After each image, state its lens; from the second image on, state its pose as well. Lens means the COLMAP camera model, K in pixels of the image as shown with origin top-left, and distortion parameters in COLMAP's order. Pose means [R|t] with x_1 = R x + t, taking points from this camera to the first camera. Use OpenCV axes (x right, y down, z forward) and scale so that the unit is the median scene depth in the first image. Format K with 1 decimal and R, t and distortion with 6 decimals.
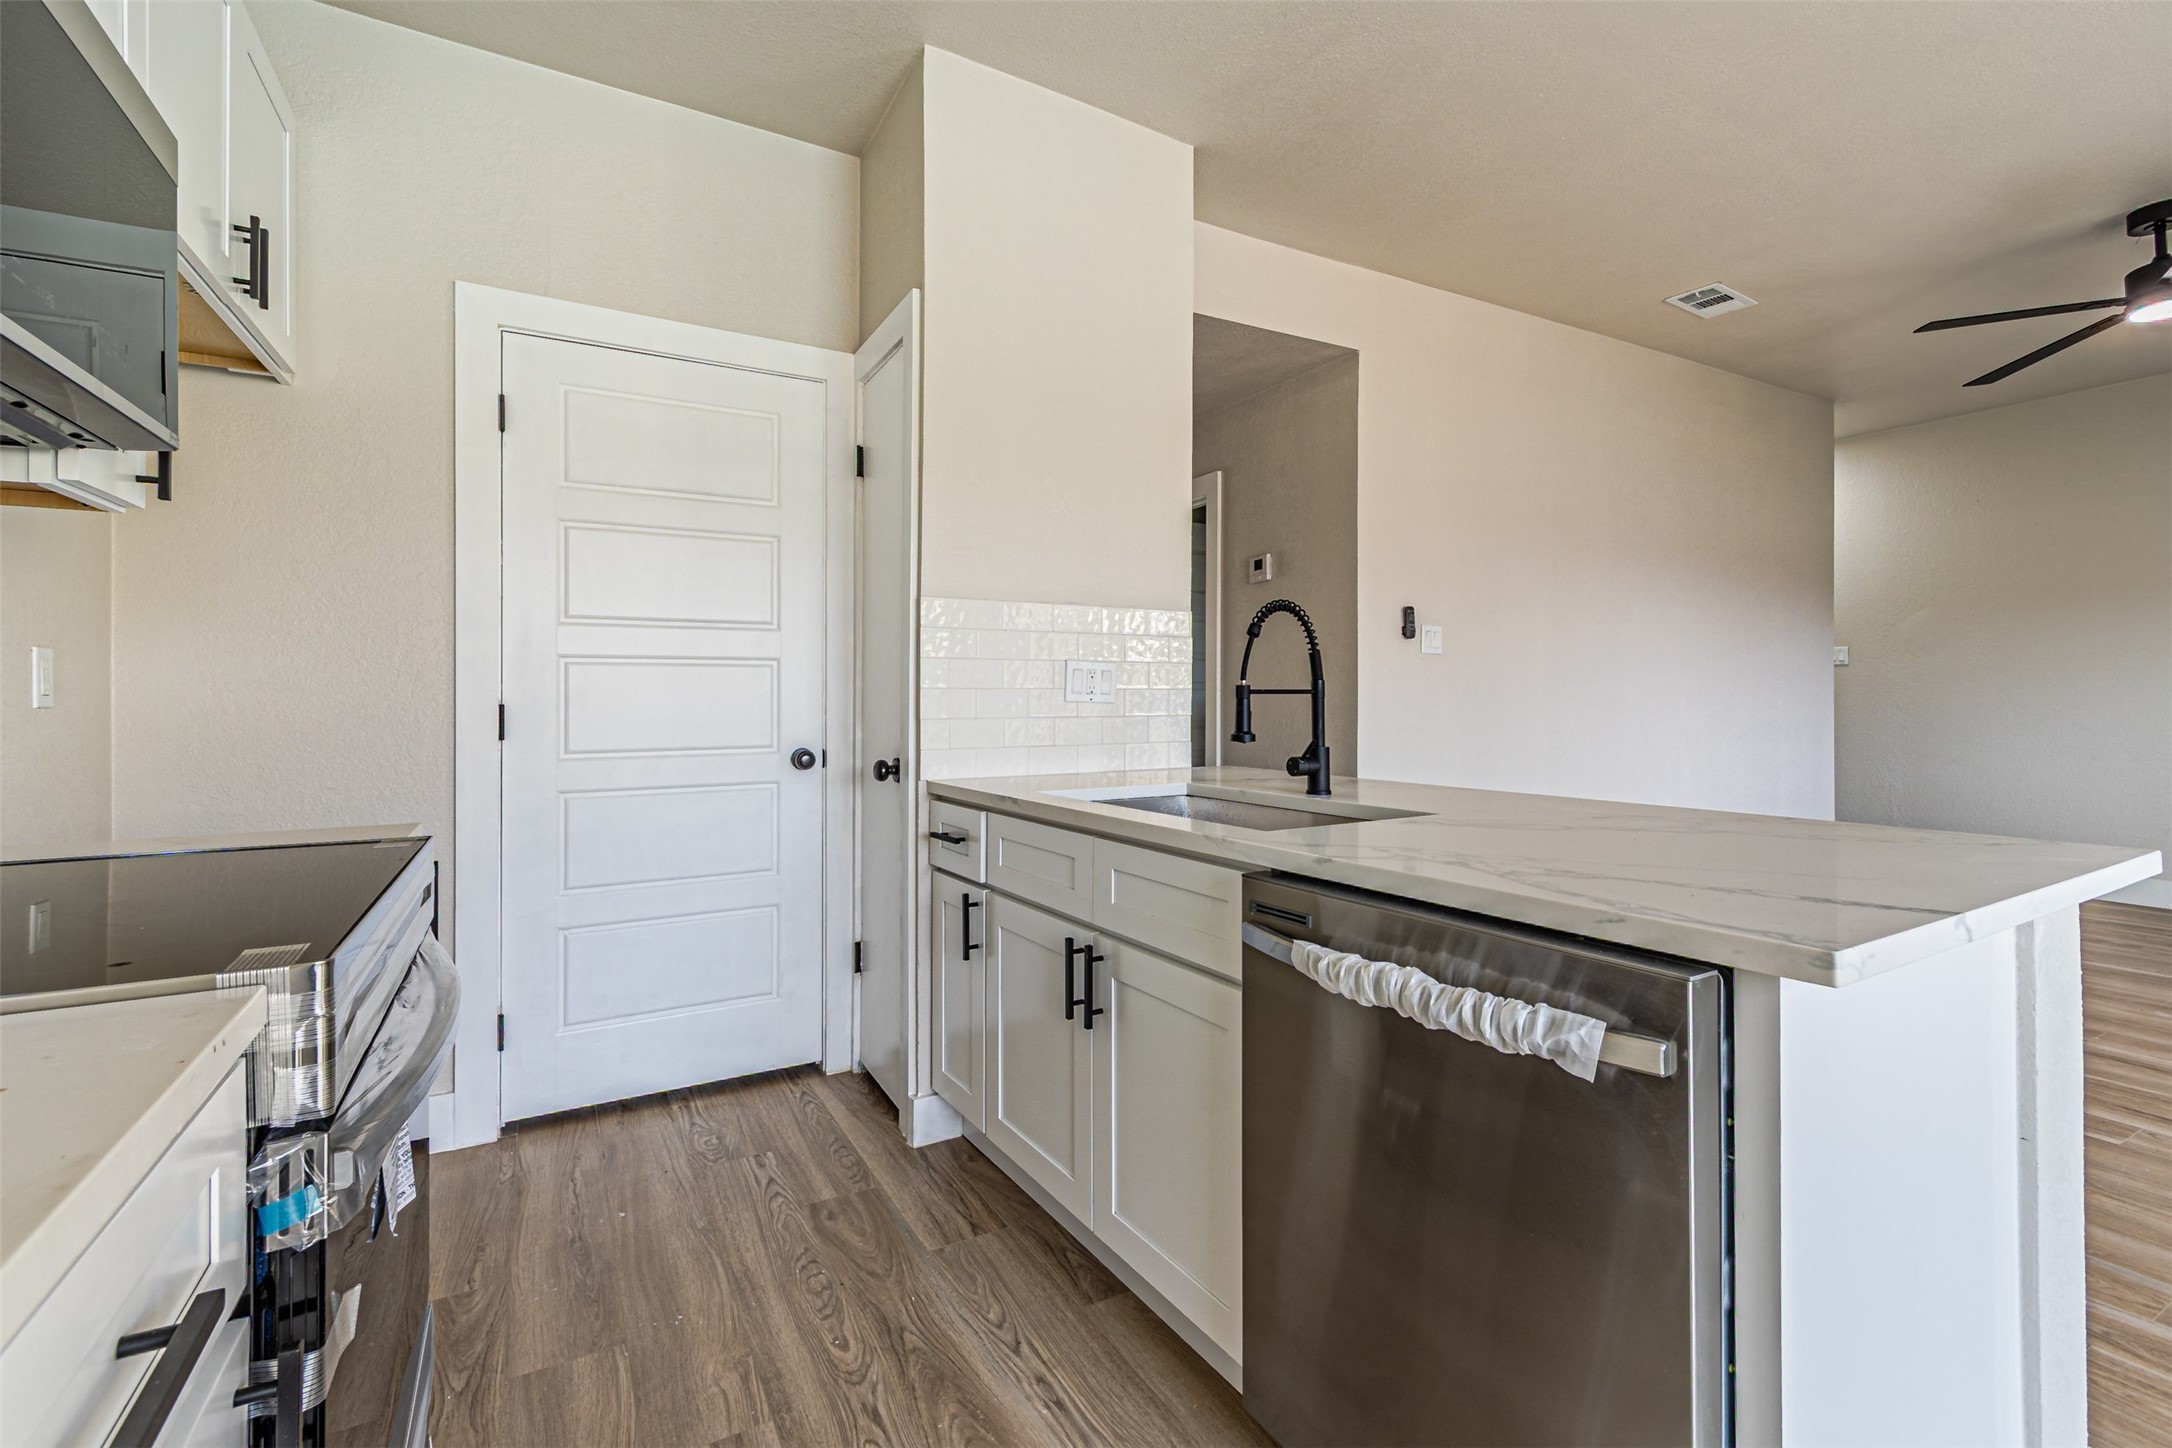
lens RADIAL K [[953.8, 0, 1085.1], [0, 953.8, 698.3], [0, 0, 1]] dist [0.008103, -0.001270]
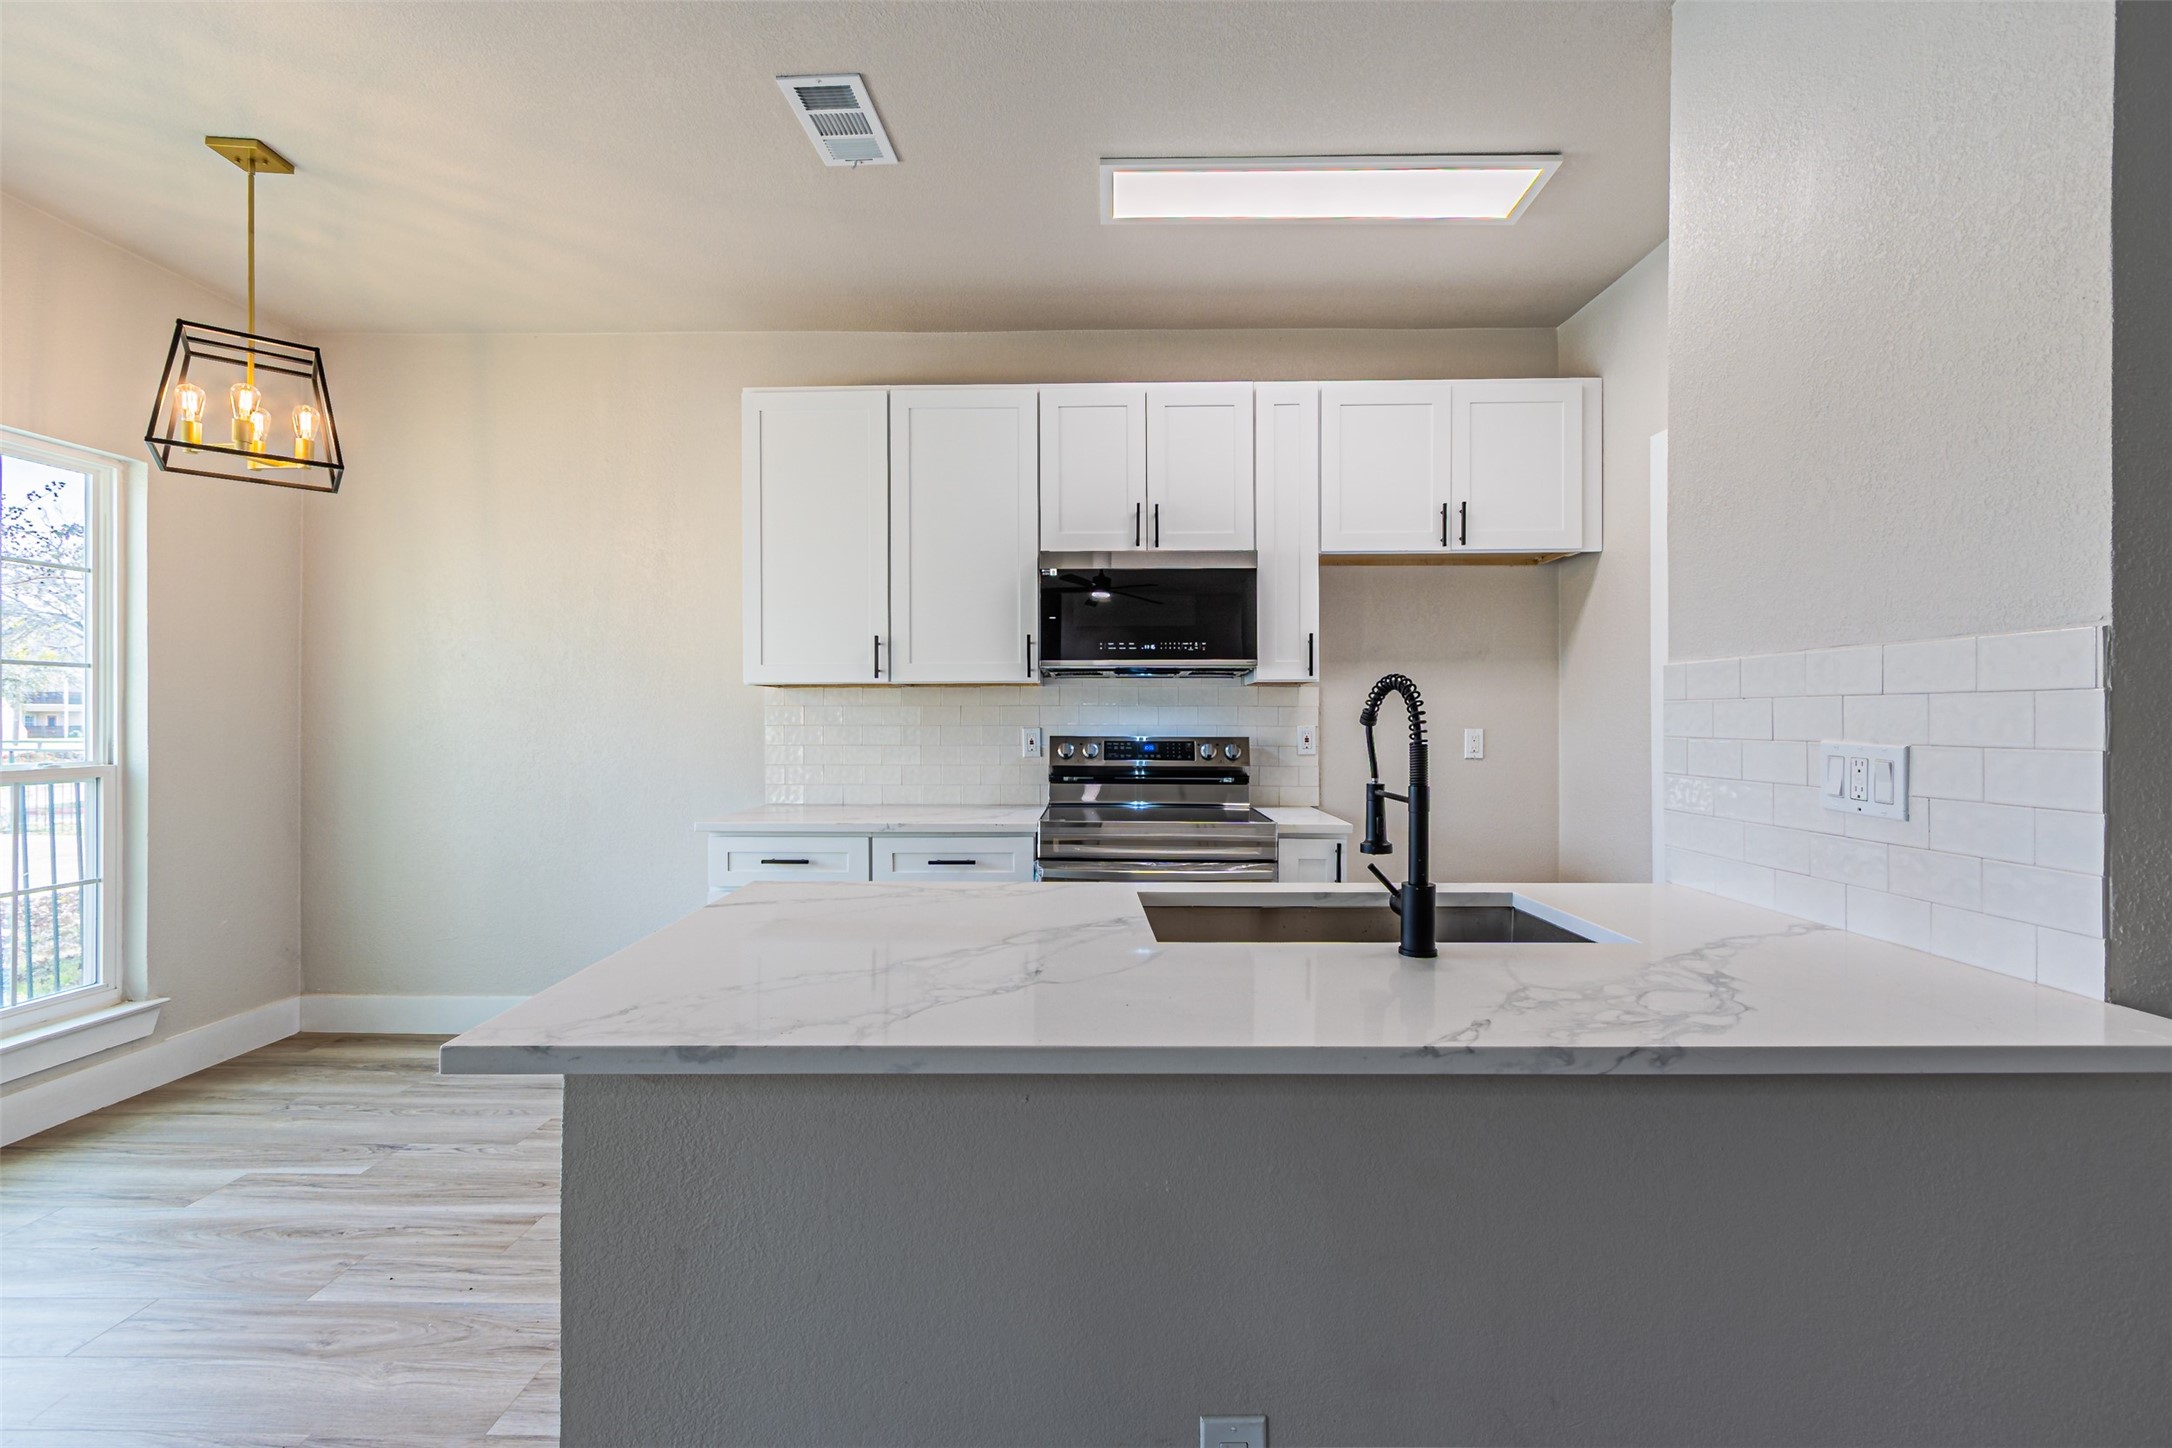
lens RADIAL K [[953.8, 0, 1092.7], [0, 953.8, 719.7], [0, 0, 1]] dist [0.008103, -0.001270]
pose [[-0.500405, 0.002294, -0.865788, 0.957267], [-0.001222, 0.999994, 0.003356, -0.068411], [0.865791, 0.002737, -0.500399, 1.139336]]
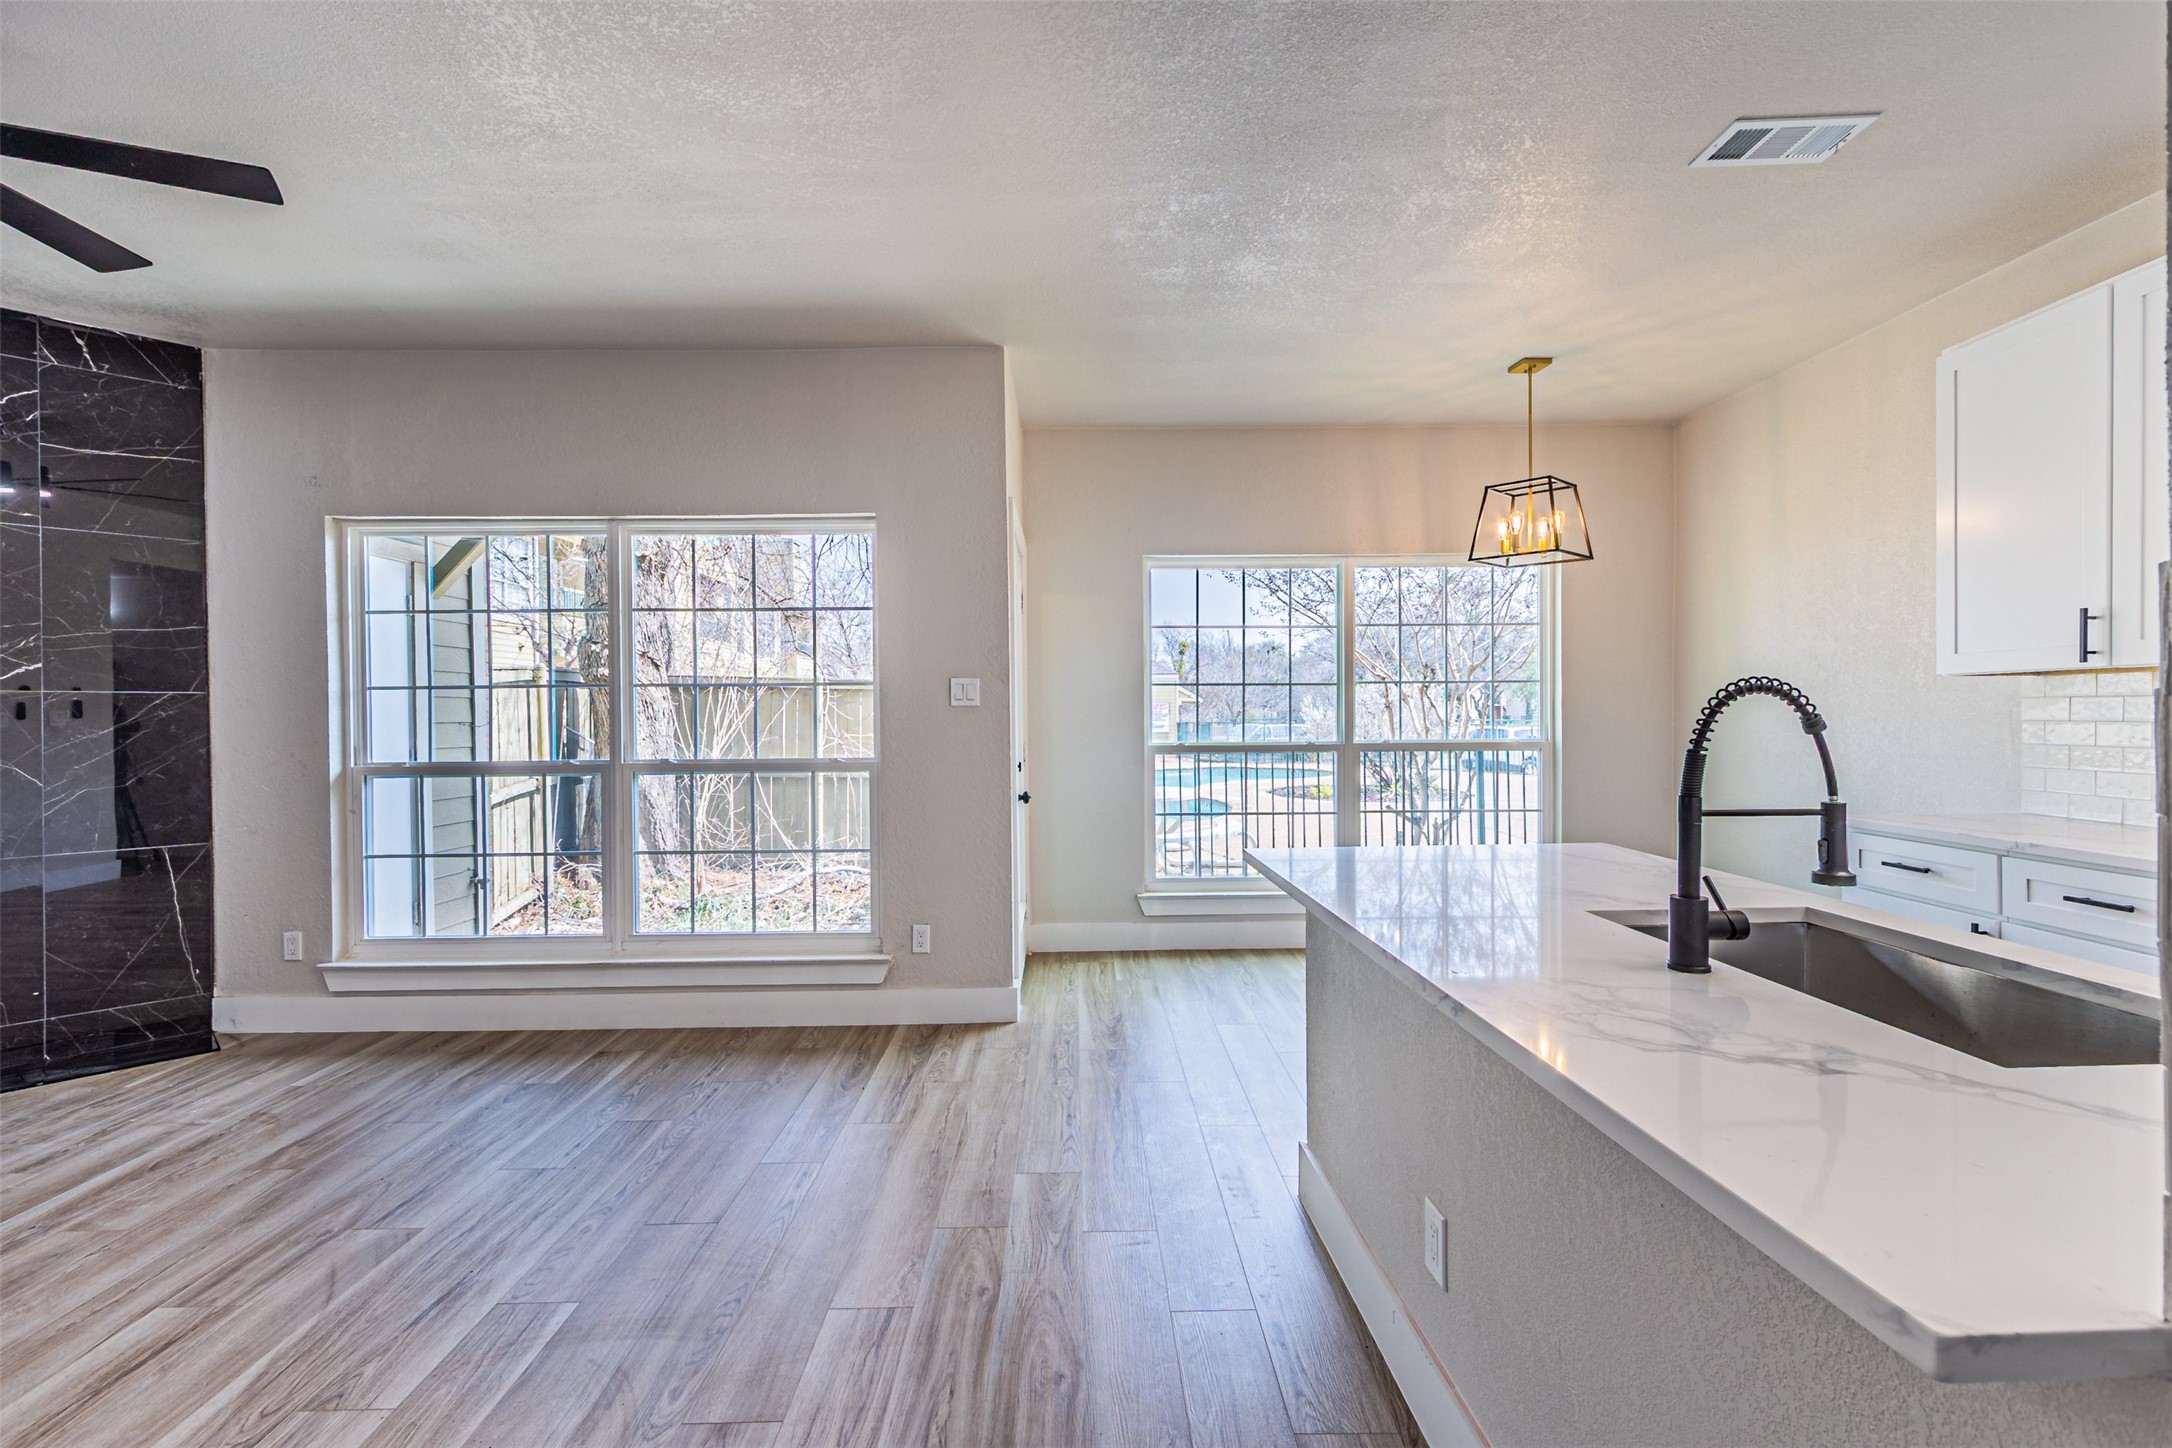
lens RADIAL K [[953.8, 0, 1074.4], [0, 953.8, 715.4], [0, 0, 1]] dist [0.008103, -0.001270]
pose [[-0.874467, 0.004590, 0.485063, 0.292633], [0.010354, 0.999904, 0.009204, -0.087487], [-0.484975, 0.013071, -0.874431, 1.786621]]
